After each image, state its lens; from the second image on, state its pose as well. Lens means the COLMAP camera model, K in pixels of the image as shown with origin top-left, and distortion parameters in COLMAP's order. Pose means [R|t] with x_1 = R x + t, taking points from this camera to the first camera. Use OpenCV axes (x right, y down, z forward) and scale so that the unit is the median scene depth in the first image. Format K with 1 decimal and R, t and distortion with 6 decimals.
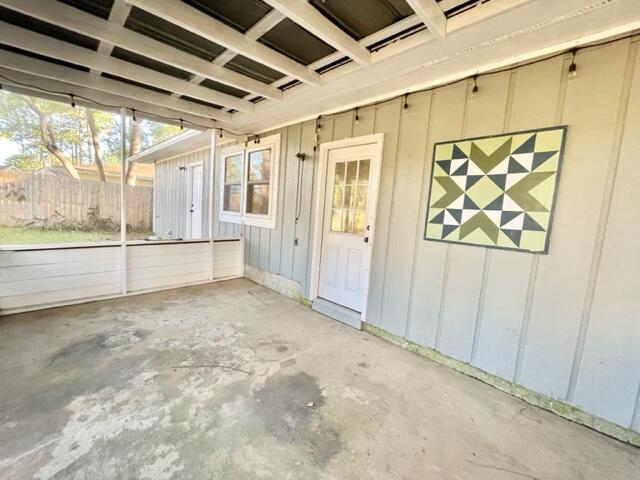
lens RADIAL K [[260.4, 0, 320.0], [0, 260.4, 240.1], [0, 0, 1]] dist [-0.004228, 0.000607]
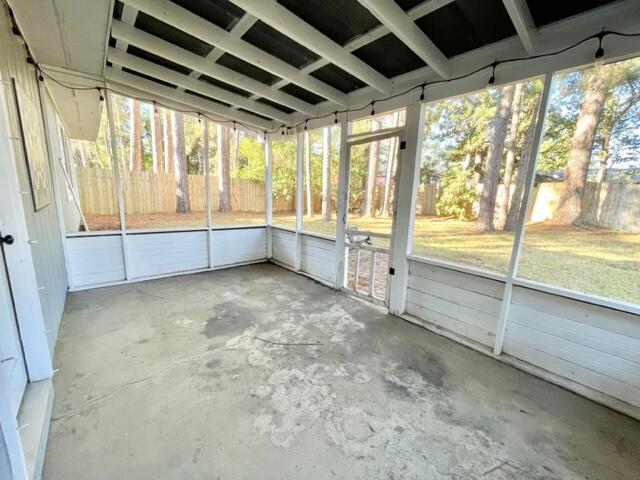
lens RADIAL K [[260.4, 0, 320.0], [0, 260.4, 241.4], [0, 0, 1]] dist [-0.004228, 0.000607]
pose [[-0.988972, -0.129041, 0.072678, -0.559602], [-0.102475, 0.950530, 0.293242, -0.257620], [-0.106923, 0.282561, -0.953272, 1.879061]]
